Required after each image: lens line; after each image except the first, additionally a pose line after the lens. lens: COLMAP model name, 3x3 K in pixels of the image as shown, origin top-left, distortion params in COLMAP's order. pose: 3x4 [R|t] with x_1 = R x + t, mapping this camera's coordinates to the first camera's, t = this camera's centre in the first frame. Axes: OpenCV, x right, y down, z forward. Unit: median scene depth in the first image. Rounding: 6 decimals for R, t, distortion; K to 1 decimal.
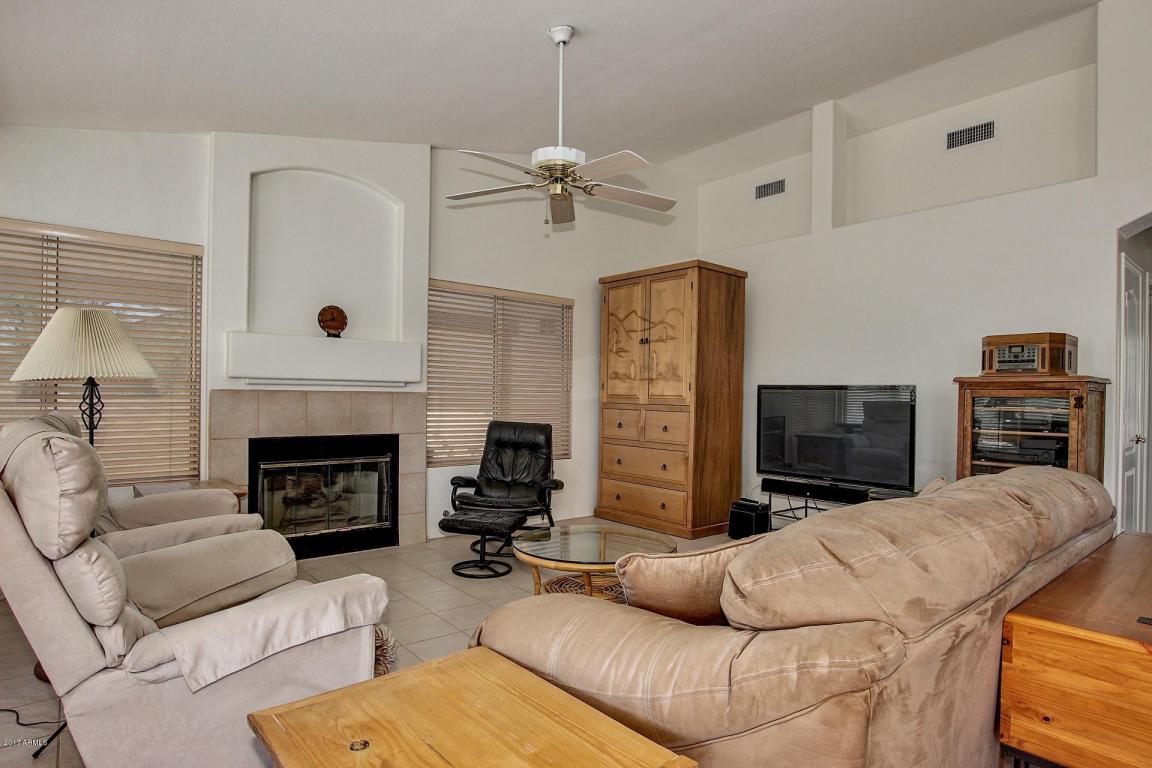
lens RADIAL K [[617.6, 0, 575.7], [0, 617.6, 393.4], [0, 0, 1]] dist [-0.019870, 0.001844]
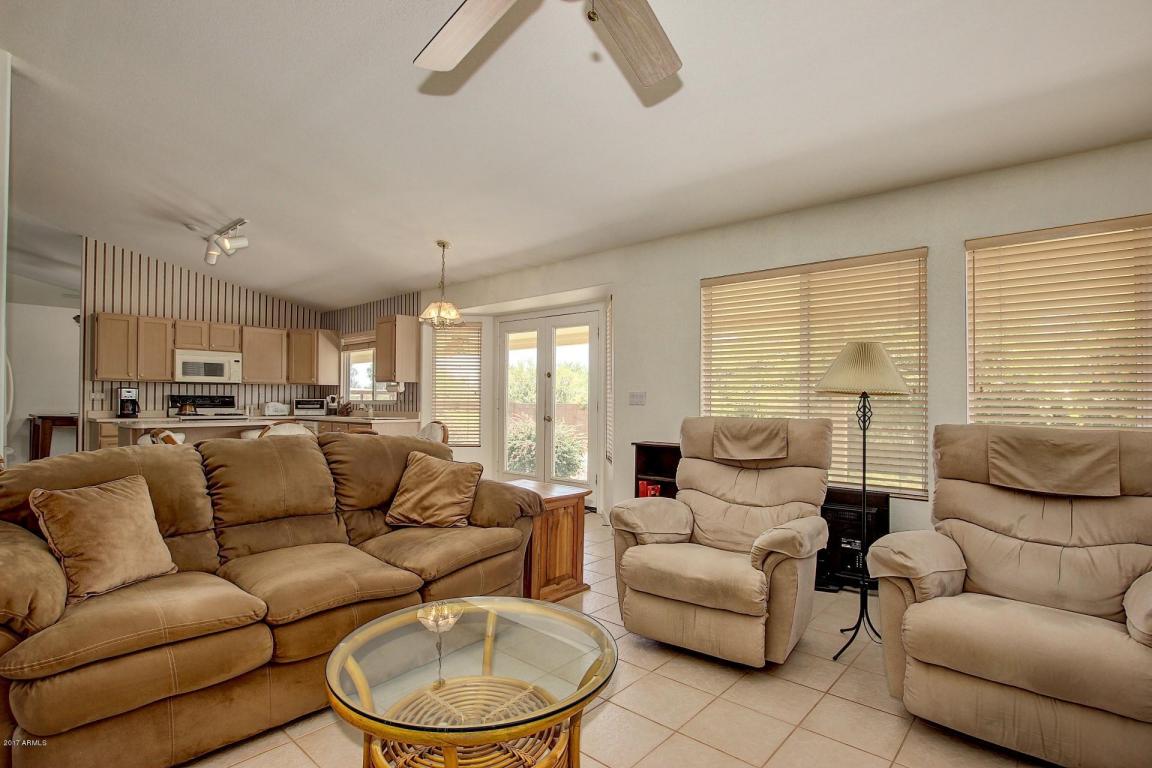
lens RADIAL K [[568.9, 0, 576.1], [0, 568.9, 395.6], [0, 0, 1]] dist [-0.026121, 0.000290]
pose [[-0.988019, -0.021814, -0.152780, 0.002296], [-0.019637, 0.999683, -0.015744, 0.005587], [0.153075, -0.012556, -0.988135, 0.950922]]
